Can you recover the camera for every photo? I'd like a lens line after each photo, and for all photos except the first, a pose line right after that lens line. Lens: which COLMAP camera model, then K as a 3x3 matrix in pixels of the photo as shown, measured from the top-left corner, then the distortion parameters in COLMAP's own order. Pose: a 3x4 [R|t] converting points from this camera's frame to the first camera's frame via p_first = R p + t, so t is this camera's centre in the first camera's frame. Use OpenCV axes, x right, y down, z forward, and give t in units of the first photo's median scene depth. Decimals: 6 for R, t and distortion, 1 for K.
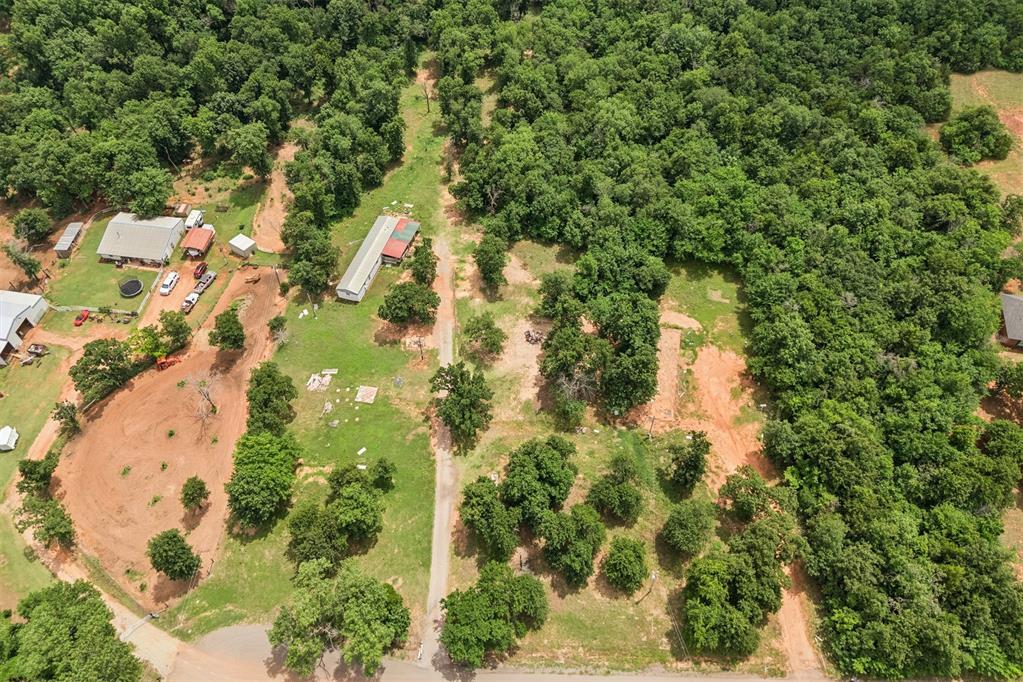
lens RADIAL K [[767.6, 0, 515.2], [0, 767.6, 339.9], [0, 0, 1]] dist [0.071195, -0.061679]
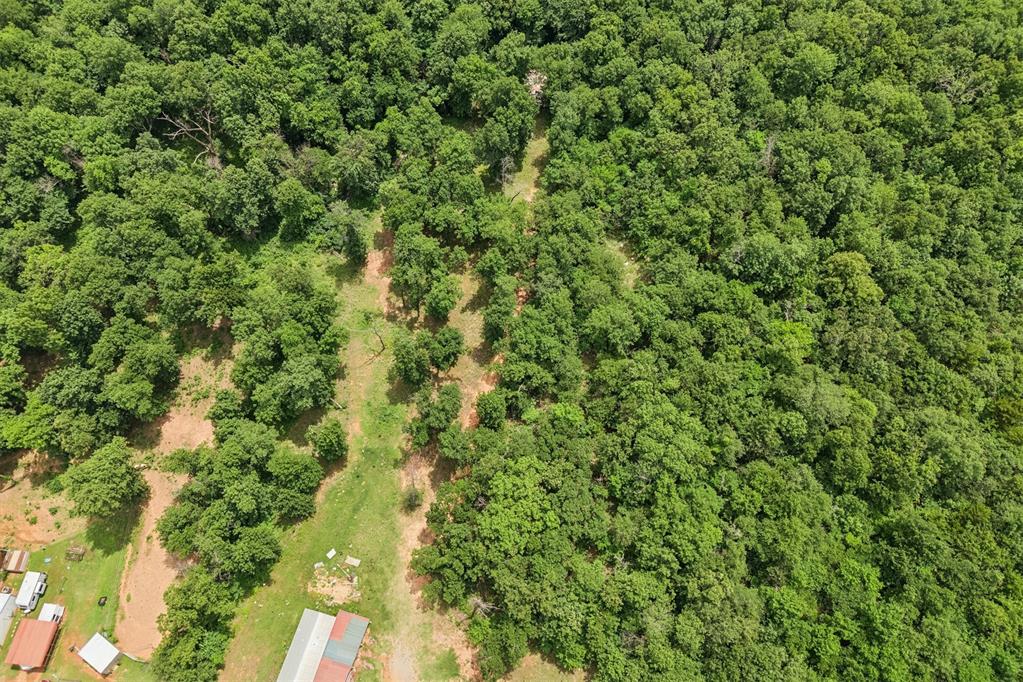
lens RADIAL K [[767.6, 0, 513.1], [0, 767.6, 336.7], [0, 0, 1]] dist [0.071195, -0.061679]
pose [[0.999863, -0.016543, 0.000024, 0.002498], [0.016225, 0.980909, 0.193789, -0.579108], [-0.003230, -0.193762, 0.981043, 0.455225]]
